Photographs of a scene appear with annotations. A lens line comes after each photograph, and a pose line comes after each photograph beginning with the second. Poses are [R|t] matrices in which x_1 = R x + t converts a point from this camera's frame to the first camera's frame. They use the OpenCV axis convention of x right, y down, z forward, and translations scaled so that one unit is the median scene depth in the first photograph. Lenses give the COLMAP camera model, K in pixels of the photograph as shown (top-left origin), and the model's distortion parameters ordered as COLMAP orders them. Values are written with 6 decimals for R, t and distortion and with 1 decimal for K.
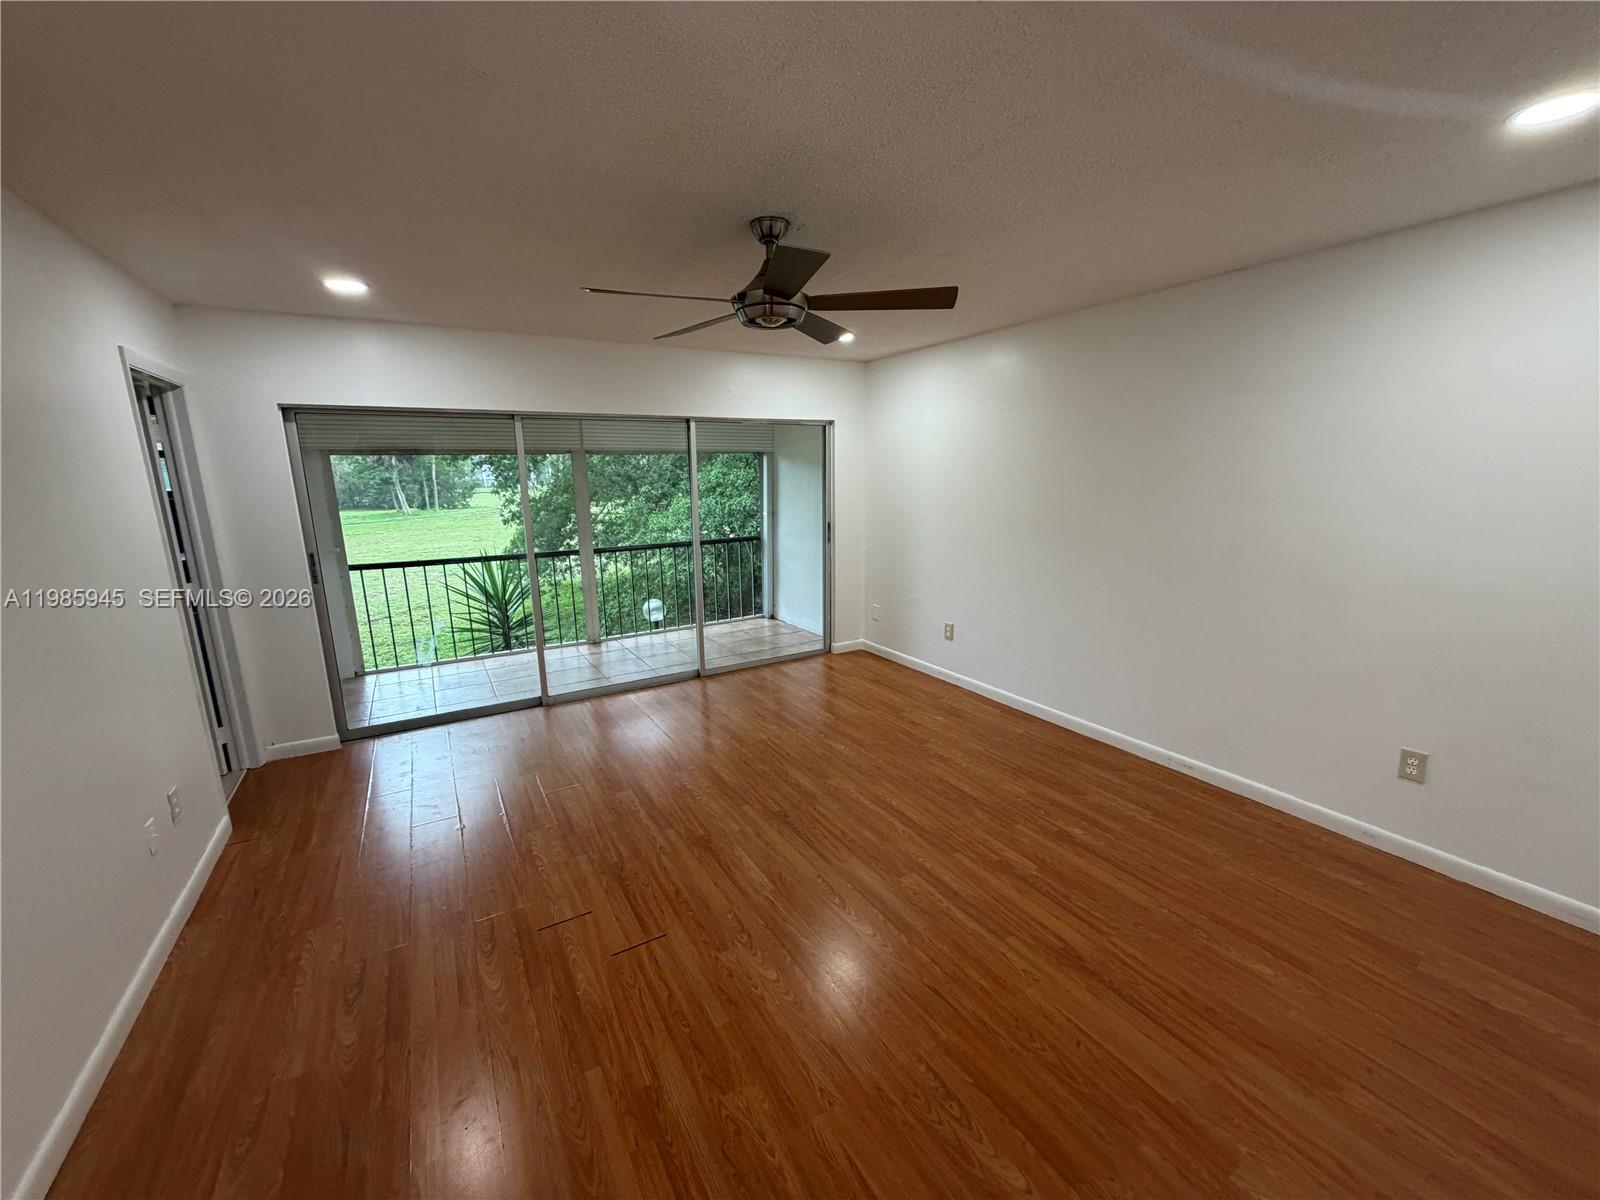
lens RADIAL K [[641.4, 0, 800.0], [0, 641.4, 600.0], [0, 0, 1]] dist [0.011940, -0.000316]
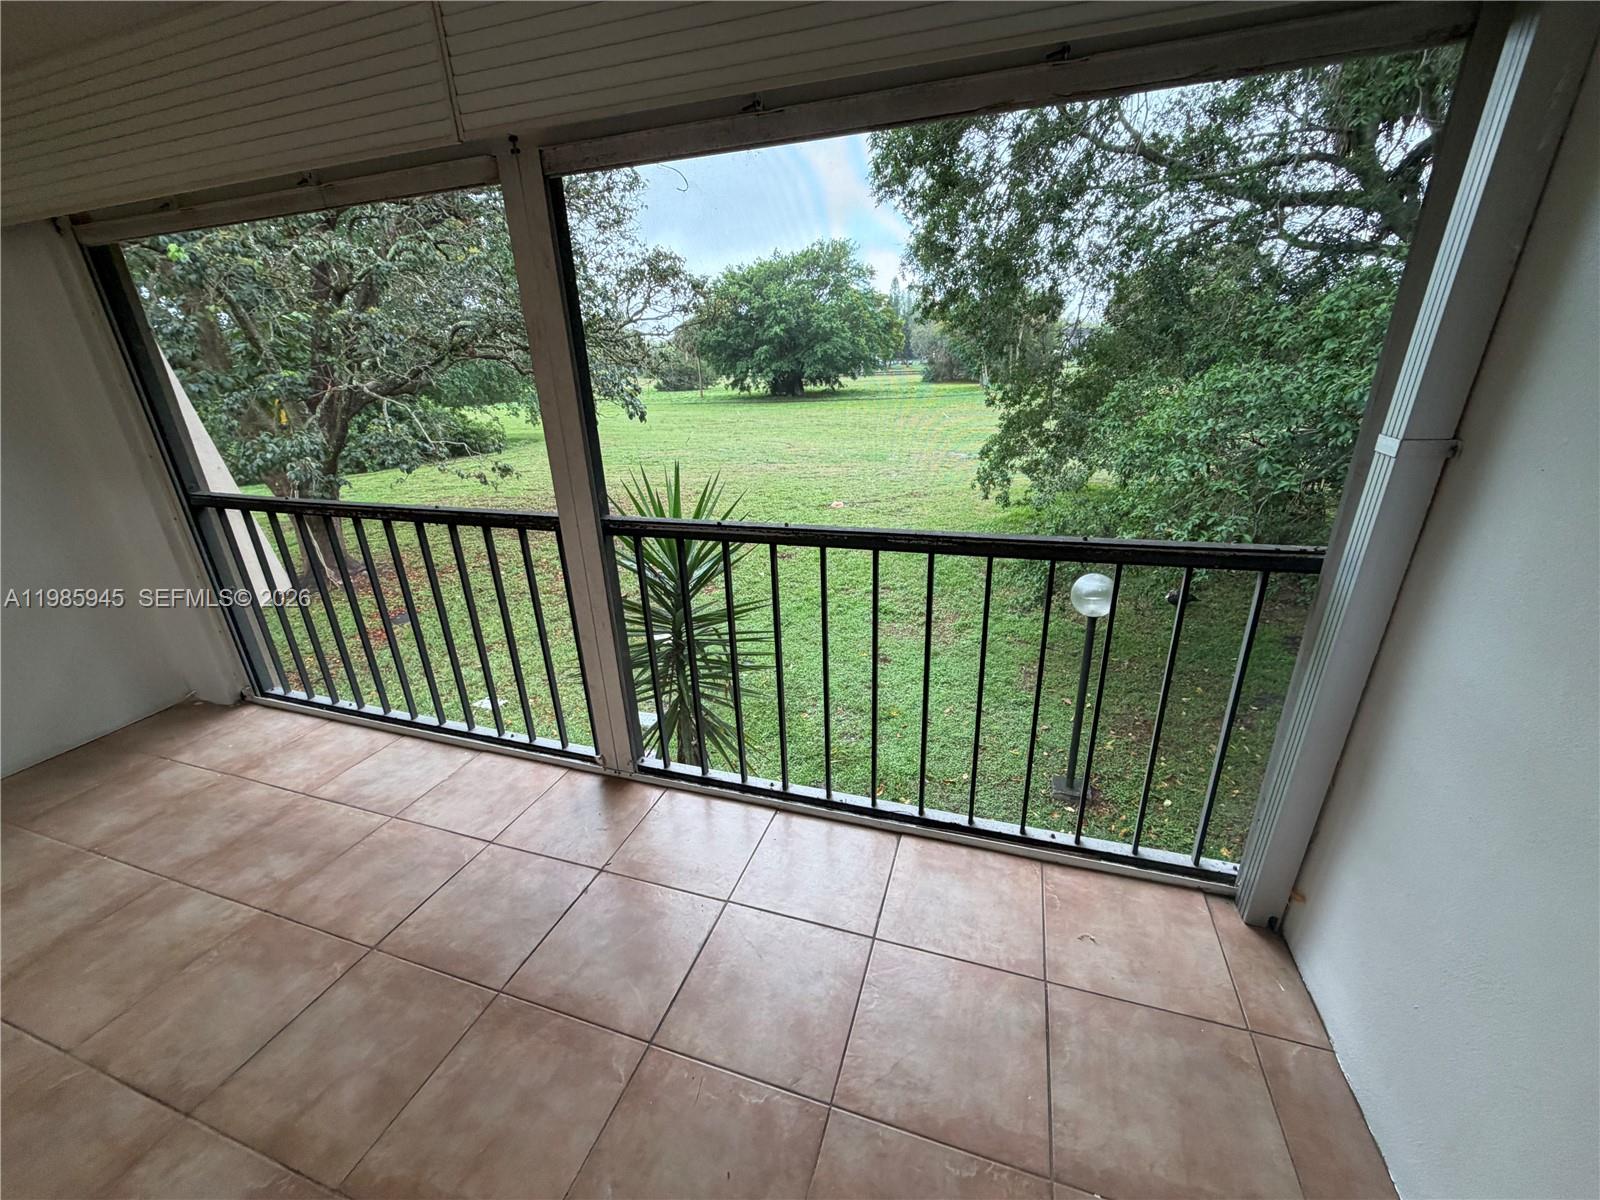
lens RADIAL K [[641.4, 0, 800.0], [0, 641.4, 600.0], [0, 0, 1]] dist [0.011940, -0.000316]
pose [[0.655497, 0.254221, -0.711123, -0.019609], [-0.119063, 0.964650, 0.235105, -0.113008], [0.745753, -0.069442, 0.662593, 0.731001]]
